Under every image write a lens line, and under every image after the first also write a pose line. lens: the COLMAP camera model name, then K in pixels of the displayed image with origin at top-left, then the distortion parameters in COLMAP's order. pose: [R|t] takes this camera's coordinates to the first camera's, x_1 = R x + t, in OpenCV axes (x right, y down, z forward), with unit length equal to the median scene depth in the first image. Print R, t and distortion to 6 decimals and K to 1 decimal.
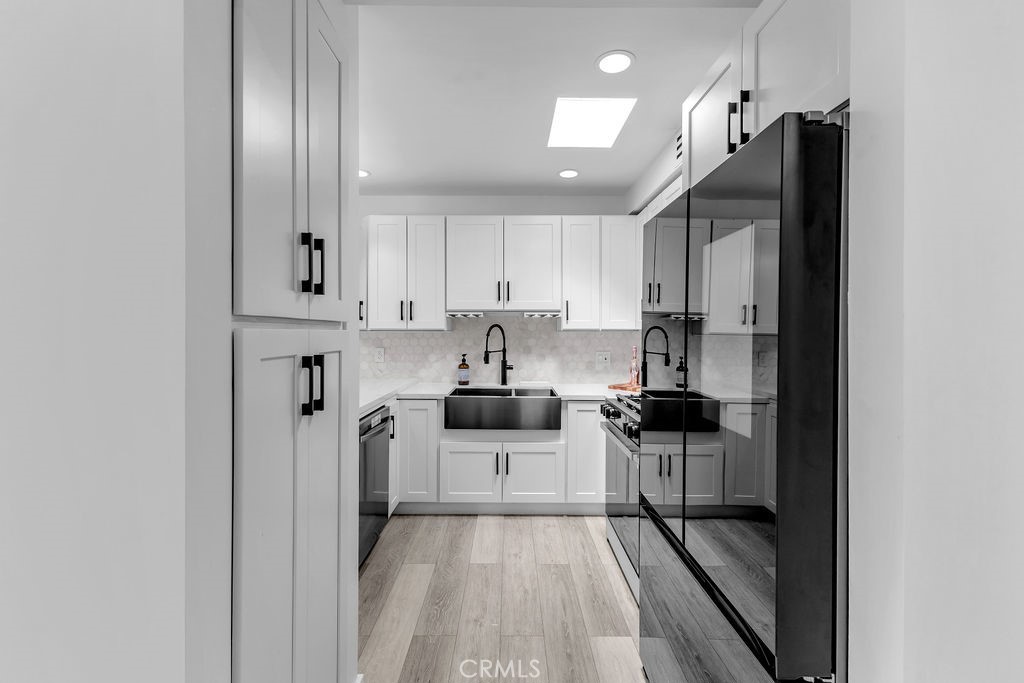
lens RADIAL K [[449.9, 0, 512.0], [0, 449.9, 341.5], [0, 0, 1]] dist [-0.000122, -0.000013]
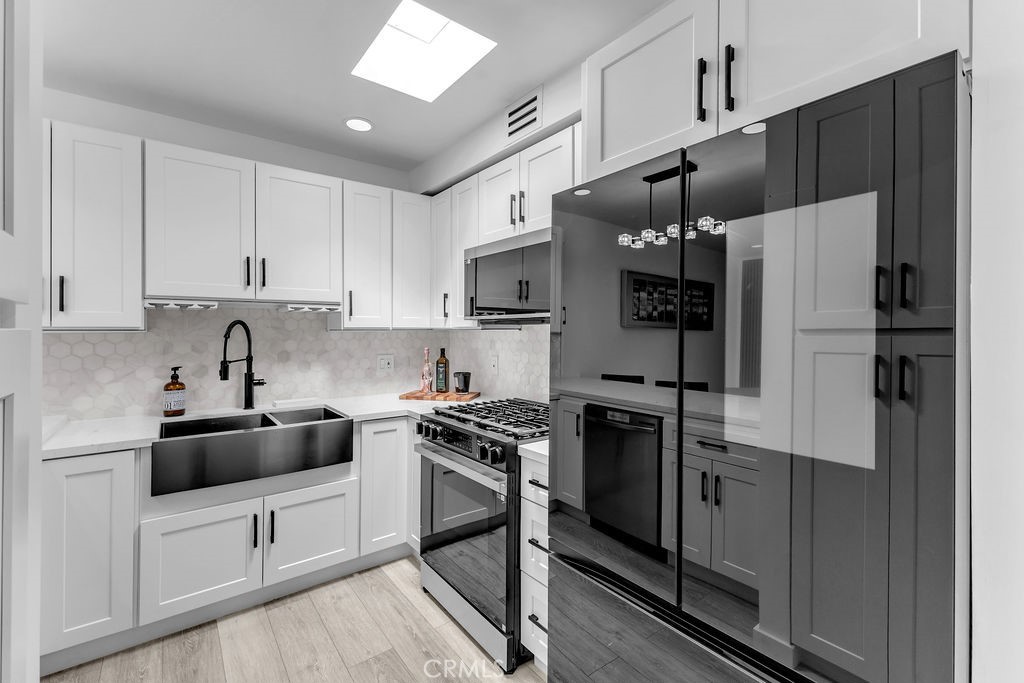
lens RADIAL K [[444.3, 0, 514.9], [0, 444.3, 333.8], [0, 0, 1]] dist [0.008102, -0.000081]
pose [[0.787977, -0.006933, 0.615666, -0.125715], [0.015621, 0.999840, -0.008734, -0.006172], [-0.615507, 0.016500, 0.787959, 0.229559]]
